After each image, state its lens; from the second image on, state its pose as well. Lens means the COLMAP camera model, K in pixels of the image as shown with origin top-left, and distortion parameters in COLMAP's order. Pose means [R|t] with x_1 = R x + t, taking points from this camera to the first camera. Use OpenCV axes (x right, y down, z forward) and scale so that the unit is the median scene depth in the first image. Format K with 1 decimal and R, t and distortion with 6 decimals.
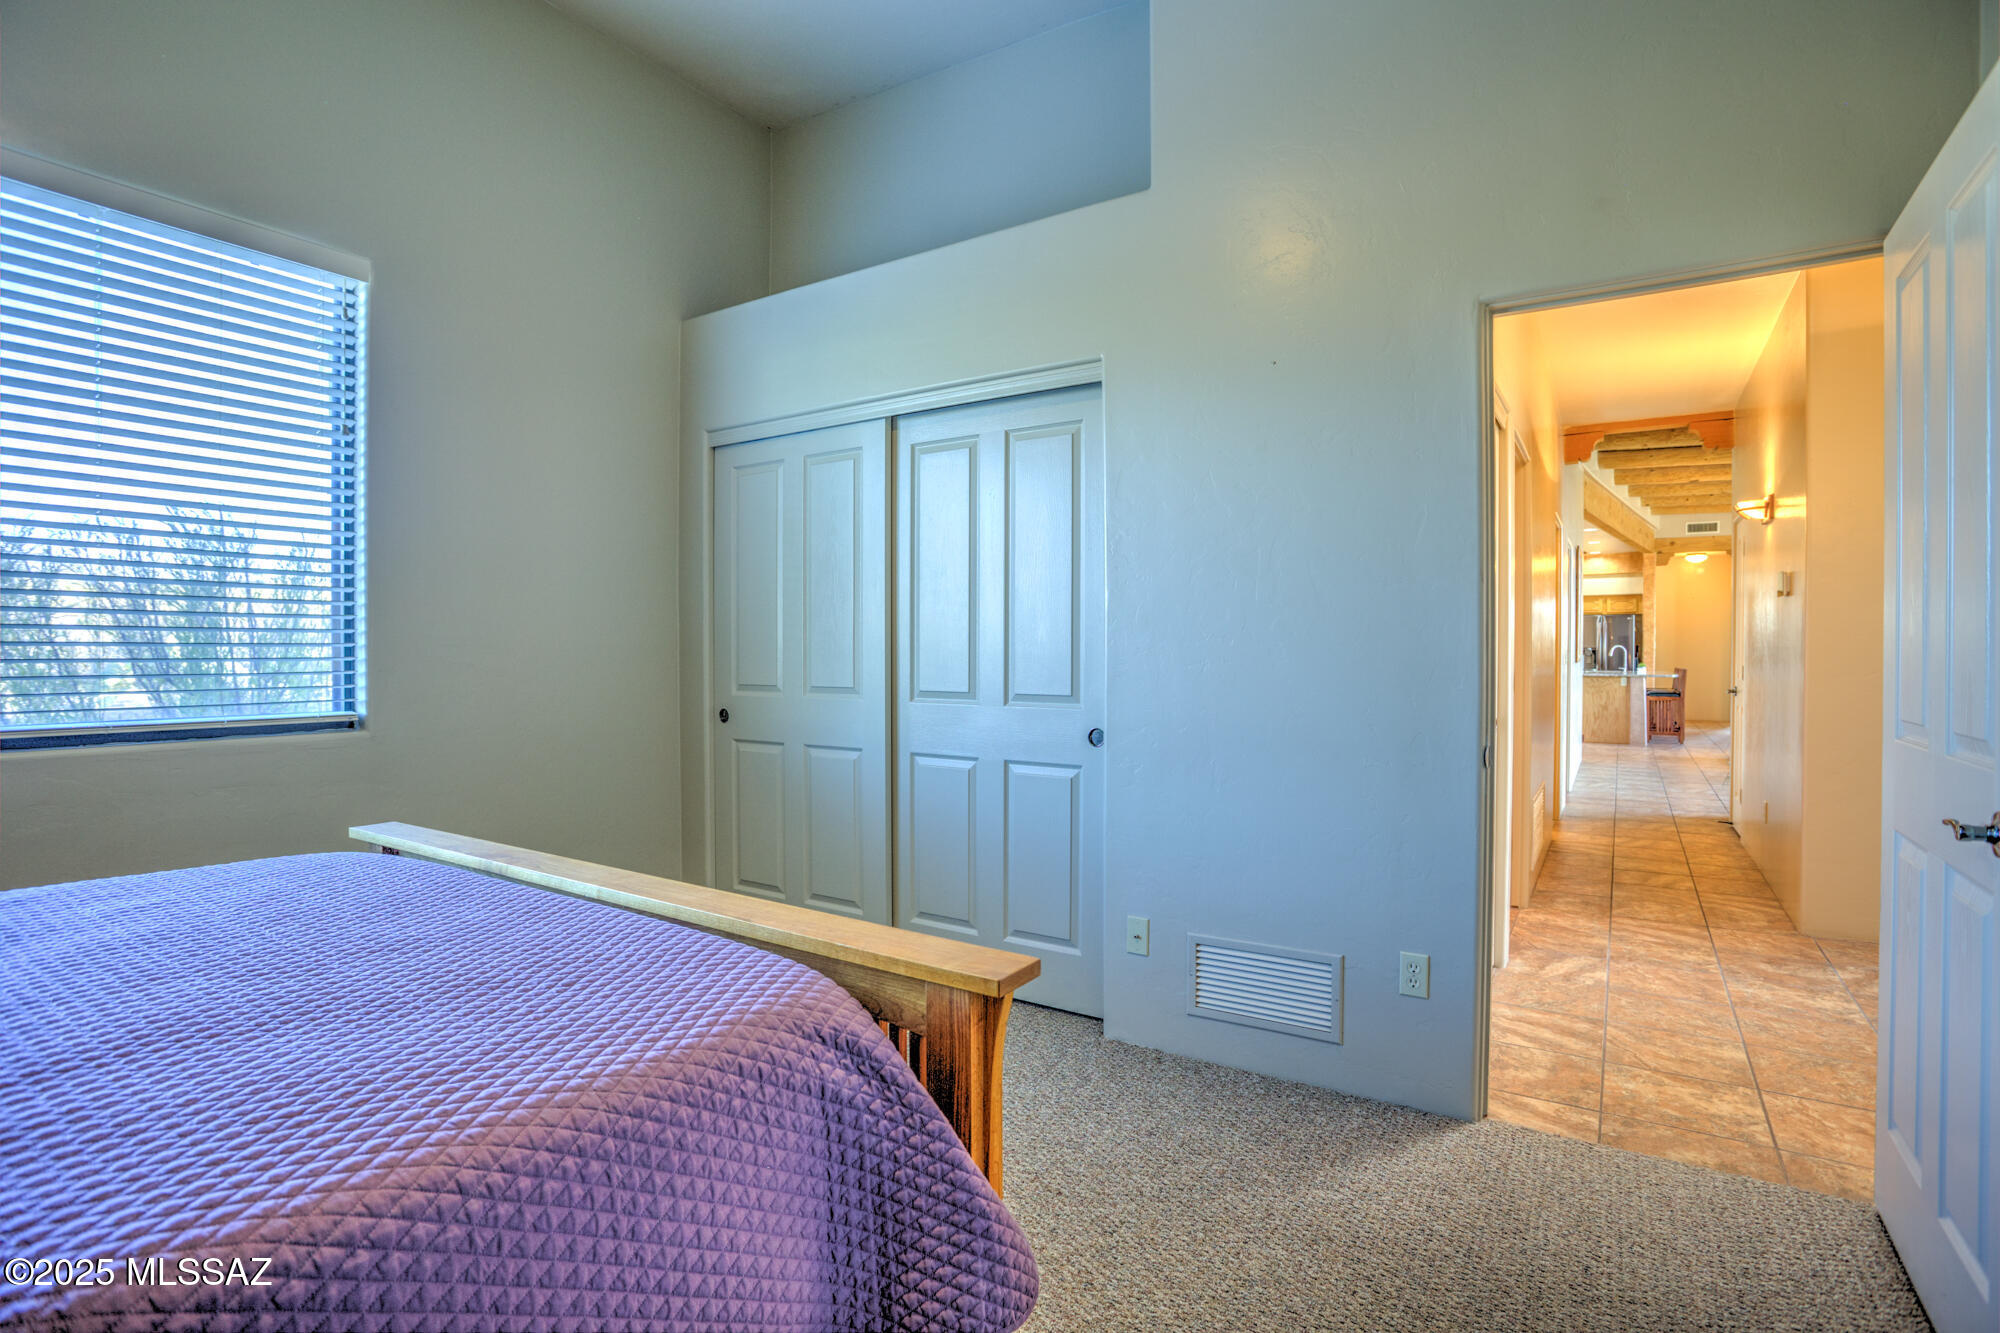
lens RADIAL K [[969.3, 0, 999.1], [0, 969.3, 660.8], [0, 0, 1]] dist [-0.073641, 0.033335]
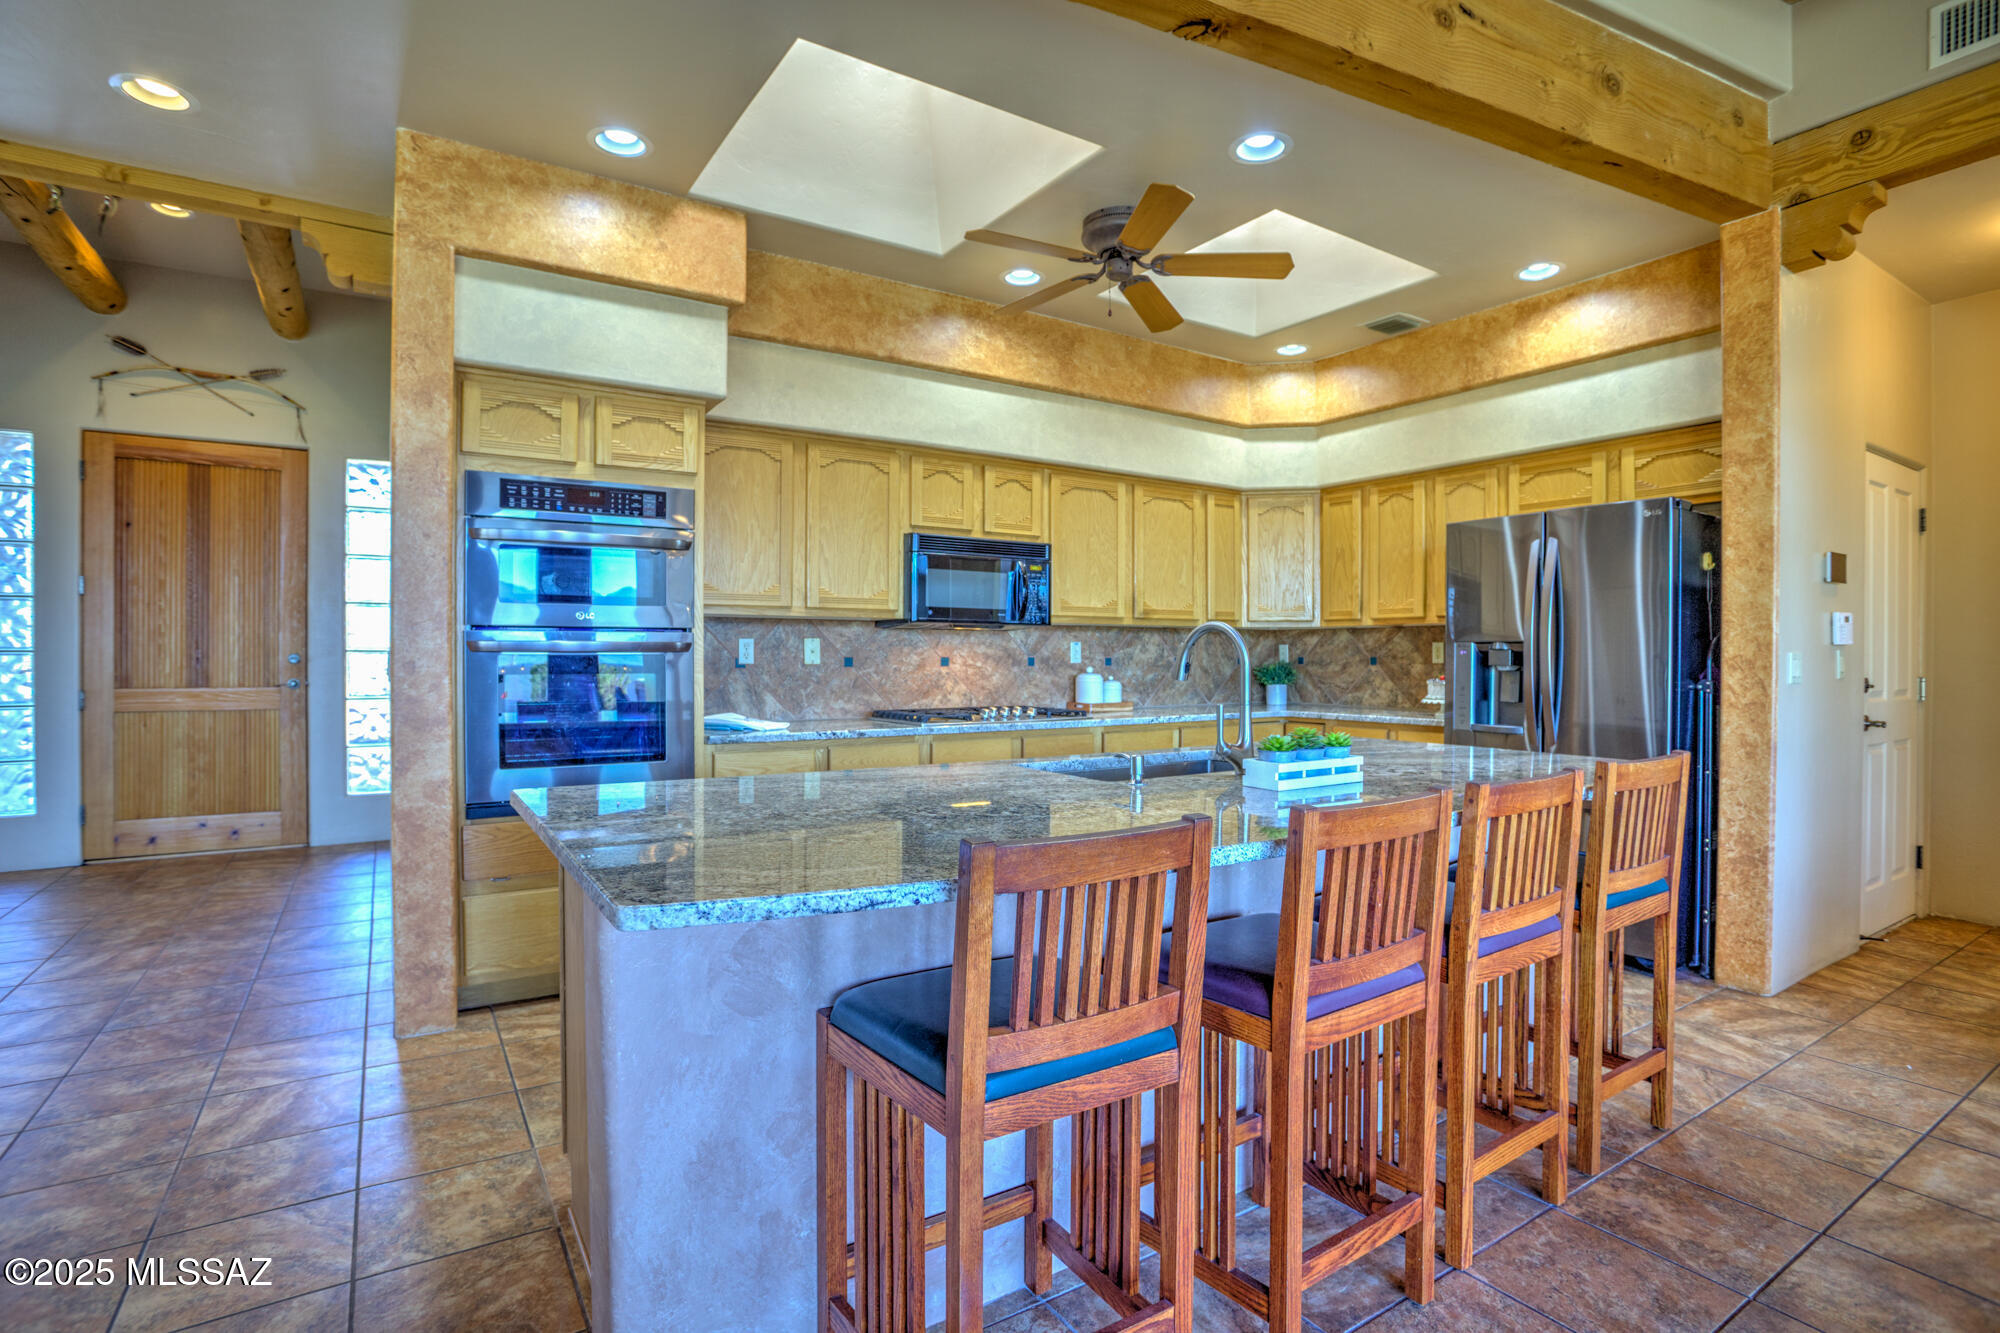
lens RADIAL K [[969.3, 0, 999.1], [0, 969.3, 660.8], [0, 0, 1]] dist [-0.073641, 0.033335]
pose [[0.911499, 0.003363, -0.411288, 0.607956], [-0.004441, 0.999989, -0.001666, -0.008061], [0.411278, 0.003345, 0.911504, 0.713252]]
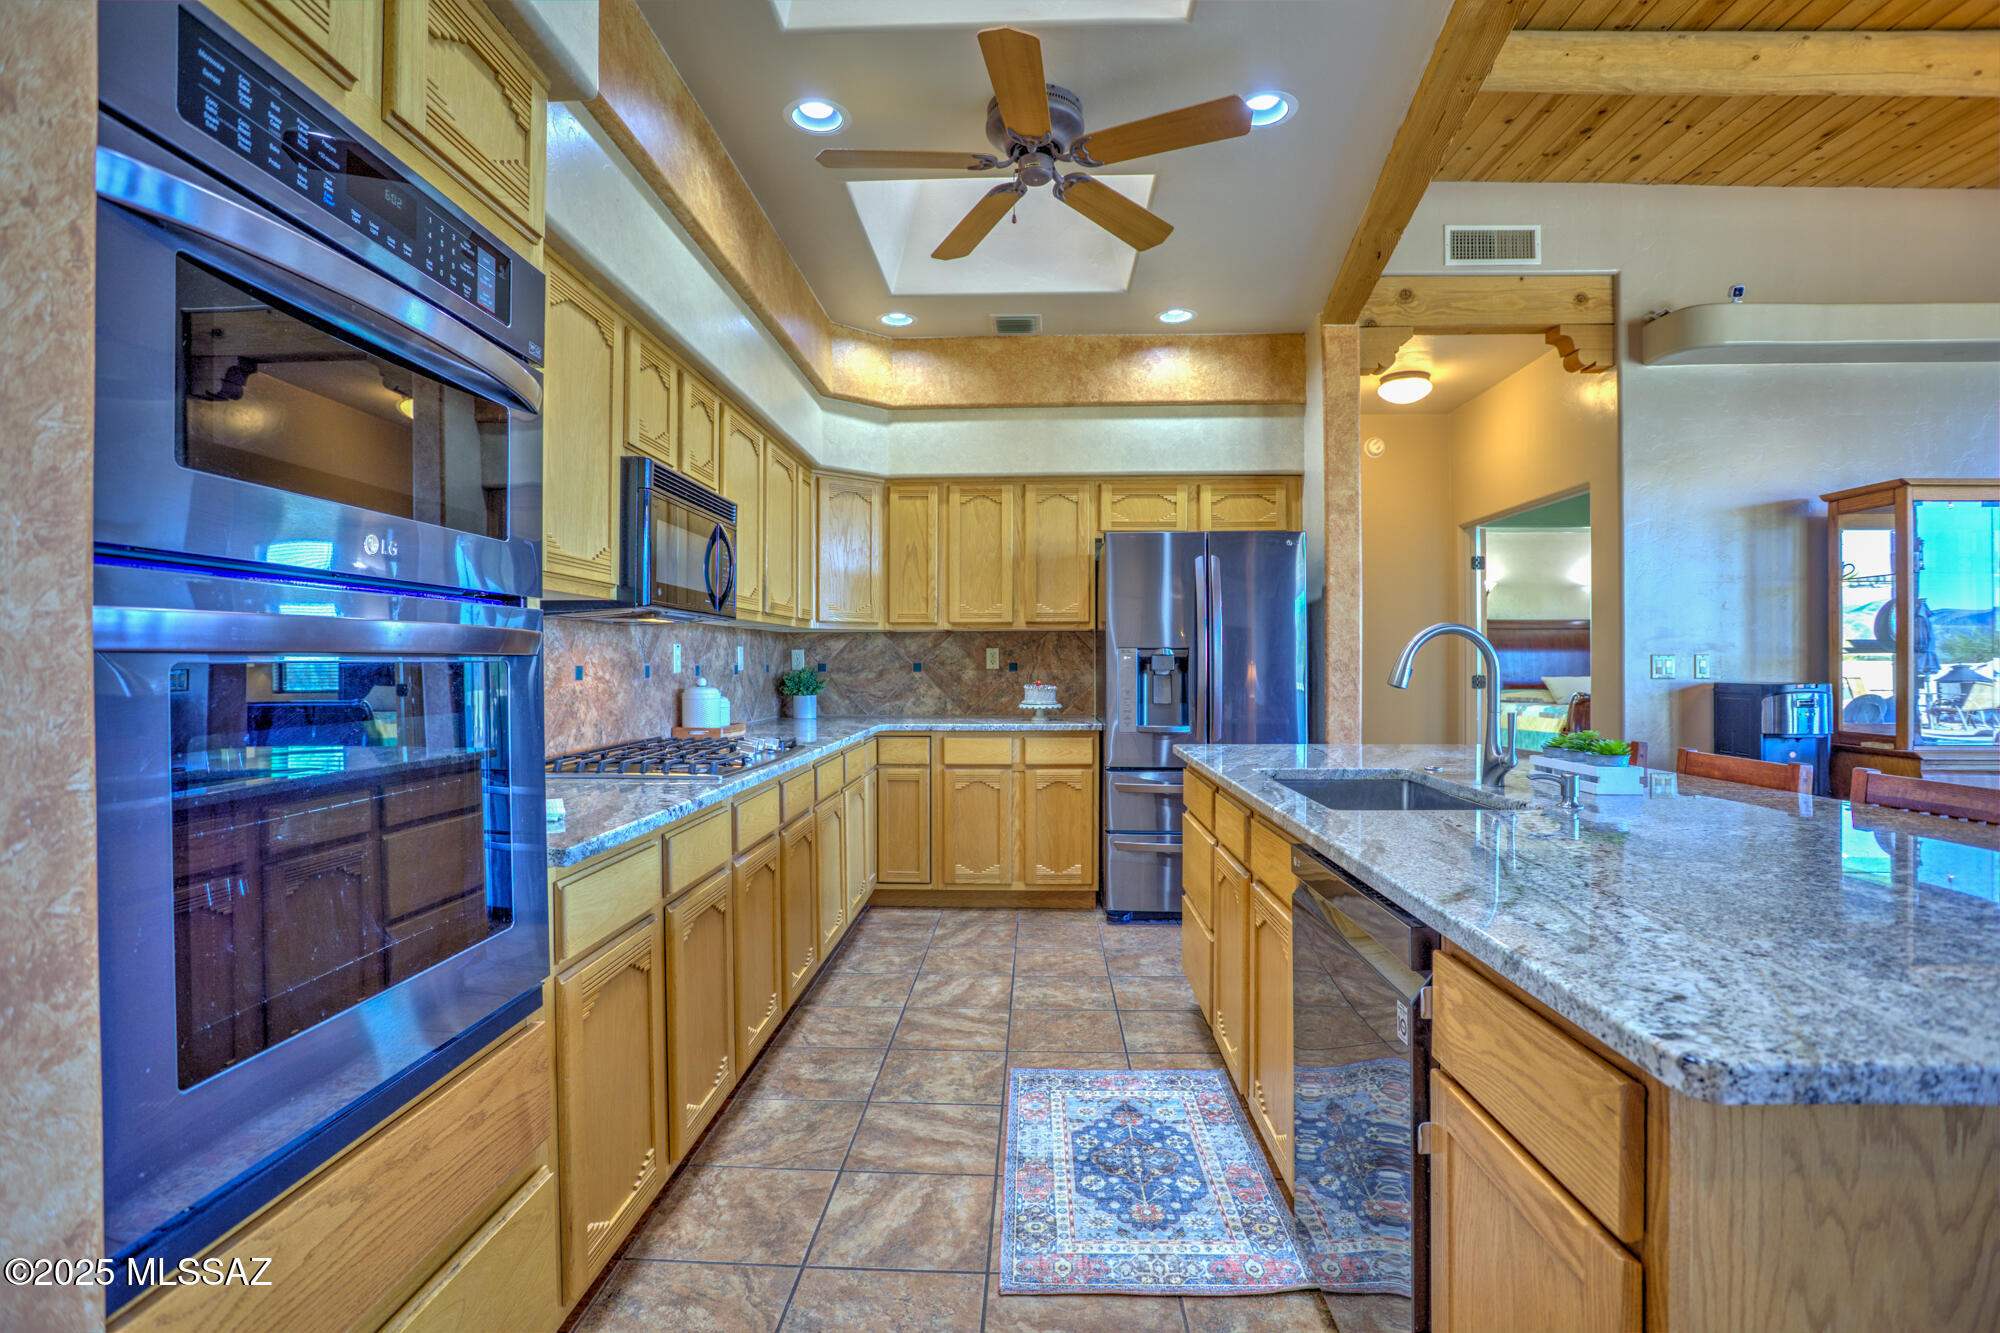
lens RADIAL K [[969.3, 0, 999.1], [0, 969.3, 660.8], [0, 0, 1]] dist [-0.073641, 0.033335]
pose [[0.863881, -0.001667, 0.503694, 0.442208], [0.006465, 0.999949, -0.007779, -0.008622], [-0.503655, 0.009977, 0.863847, 0.784324]]
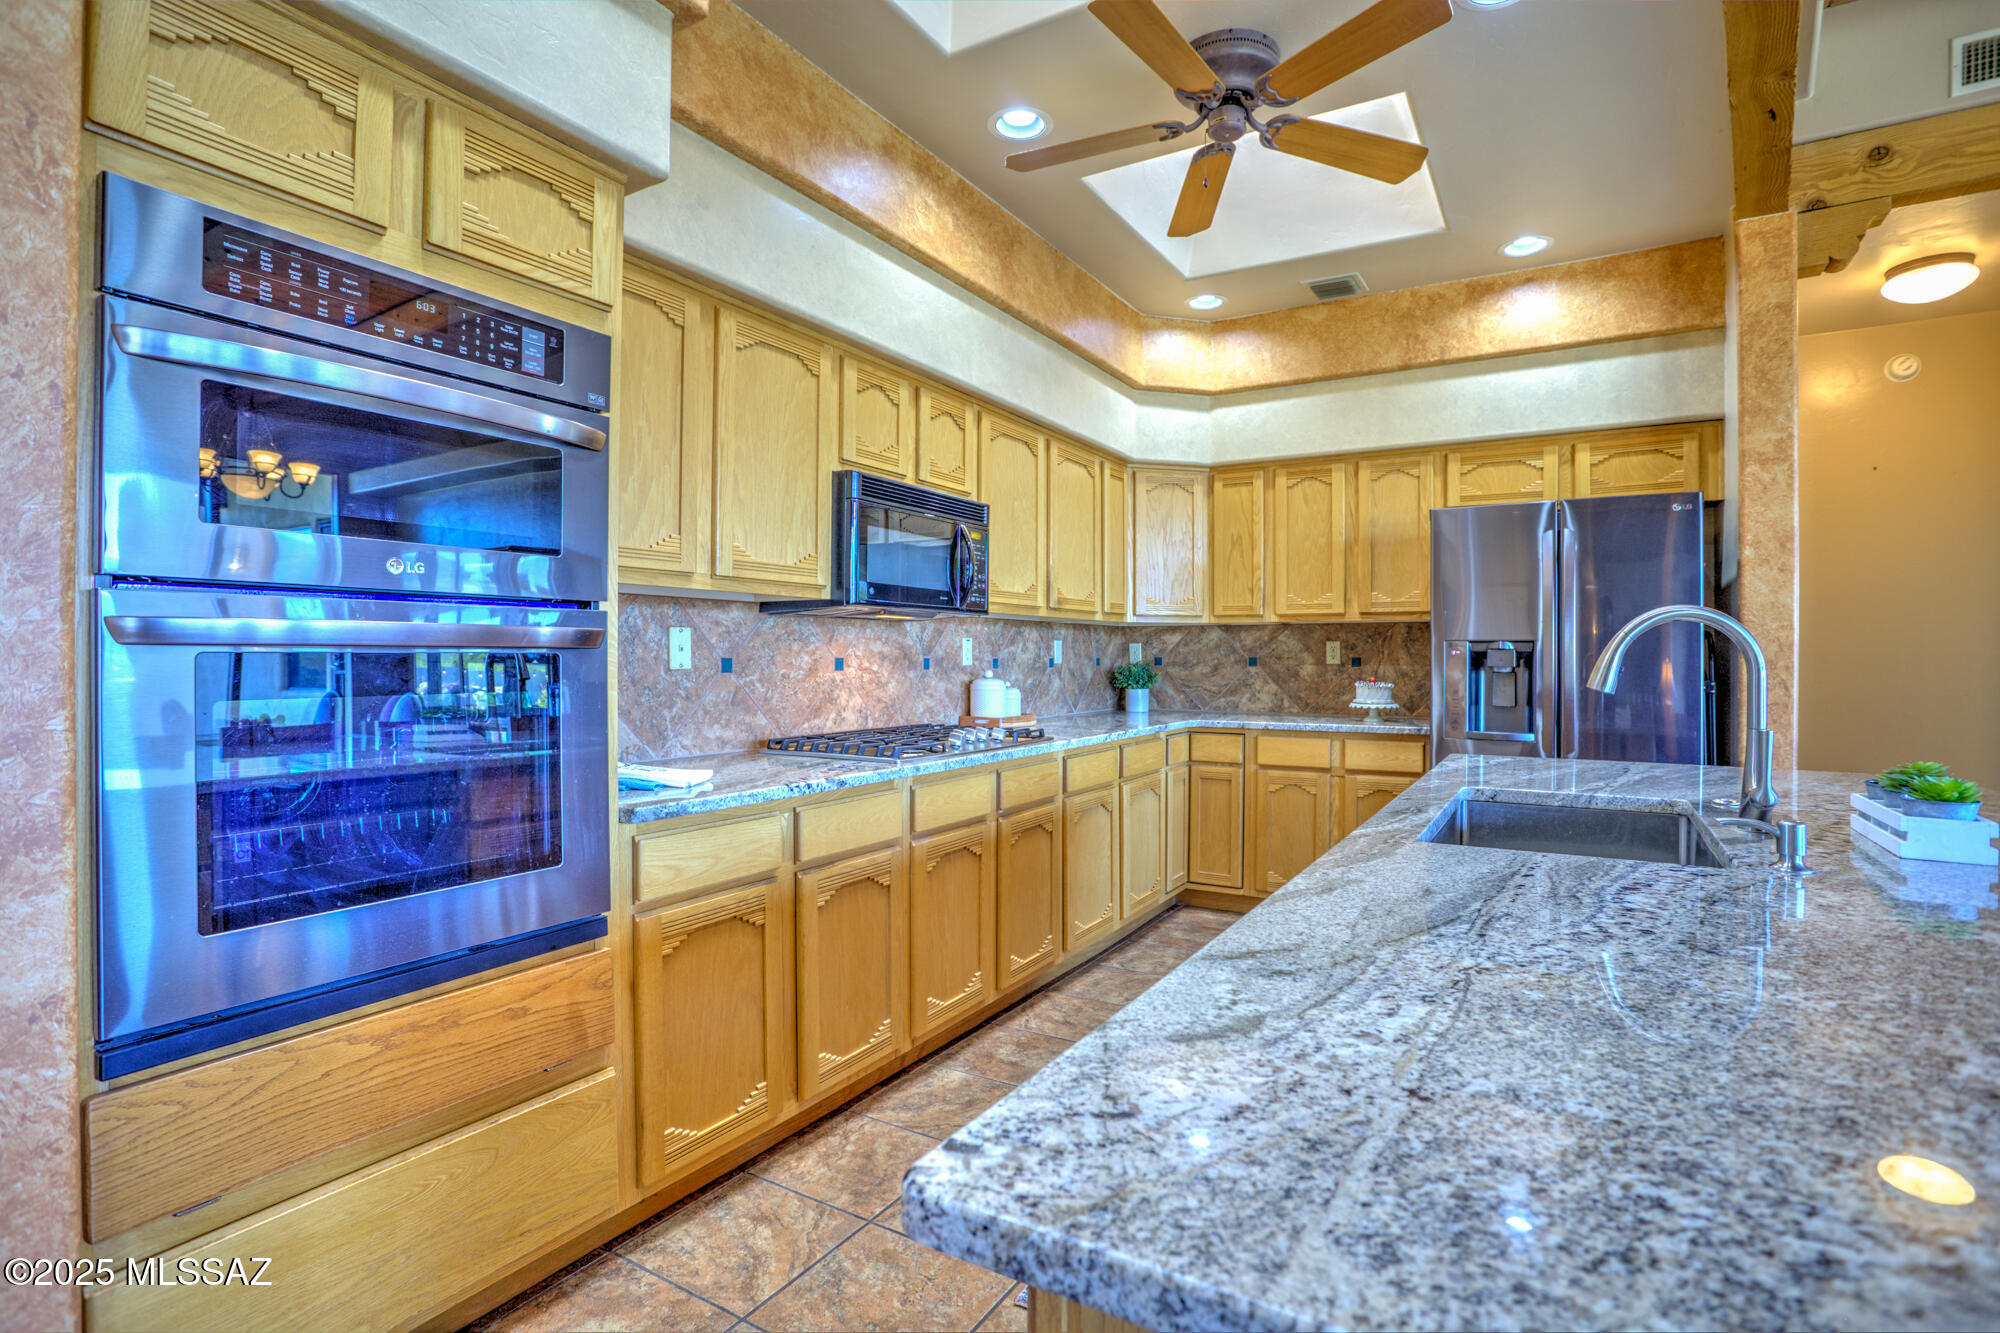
lens RADIAL K [[969.9, 0, 1000.0], [0, 969.9, 653.9], [0, 0, 1]] dist [-0.072214, 0.030356]
pose [[0.999667, 0.002347, 0.025679, 0.495598], [-0.002090, 0.999947, -0.010043, -0.008411], [-0.025701, 0.009986, 0.999620, 0.771486]]
